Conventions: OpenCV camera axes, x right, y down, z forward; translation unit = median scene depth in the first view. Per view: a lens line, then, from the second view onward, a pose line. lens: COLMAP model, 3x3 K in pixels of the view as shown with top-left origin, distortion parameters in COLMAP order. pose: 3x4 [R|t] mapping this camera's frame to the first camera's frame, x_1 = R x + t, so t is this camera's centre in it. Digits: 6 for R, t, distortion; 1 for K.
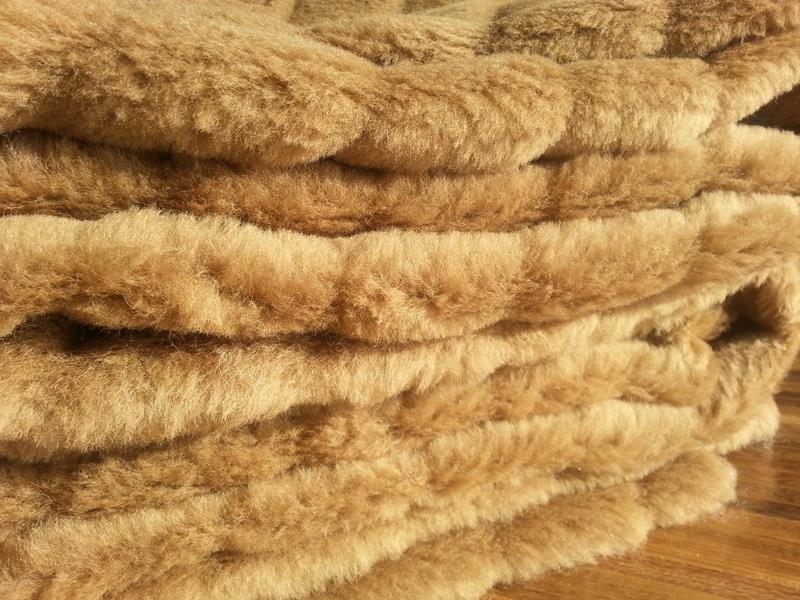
lens RADIAL K [[685.0, 0, 400.0], [0, 685.0, 300.0], [0, 0, 1]] dist [0.124040, -0.240486]
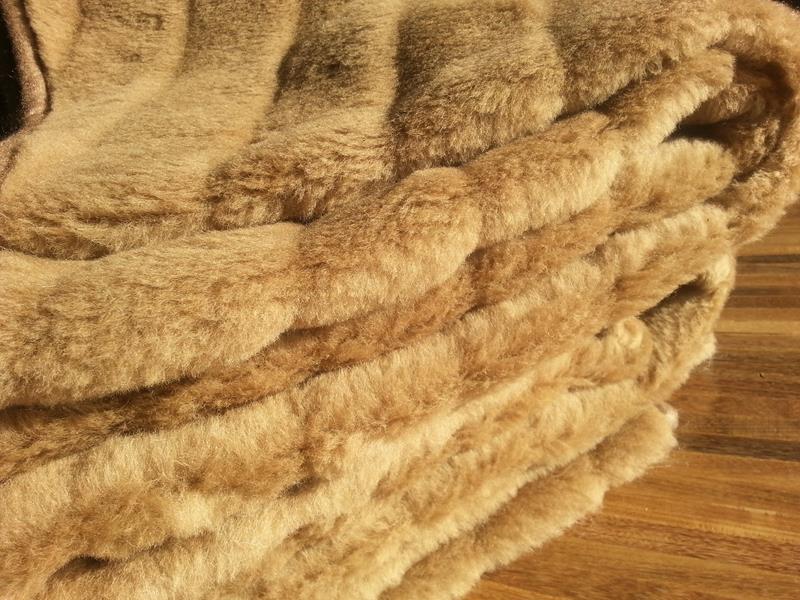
lens RADIAL K [[685.0, 0, 400.0], [0, 685.0, 300.0], [0, 0, 1]] dist [0.124040, -0.240486]
pose [[0.981944, -0.189073, 0.006115, 0.077298], [0.180888, 0.947913, 0.262185, -0.374370], [-0.055369, -0.256345, 0.964998, -0.035721]]
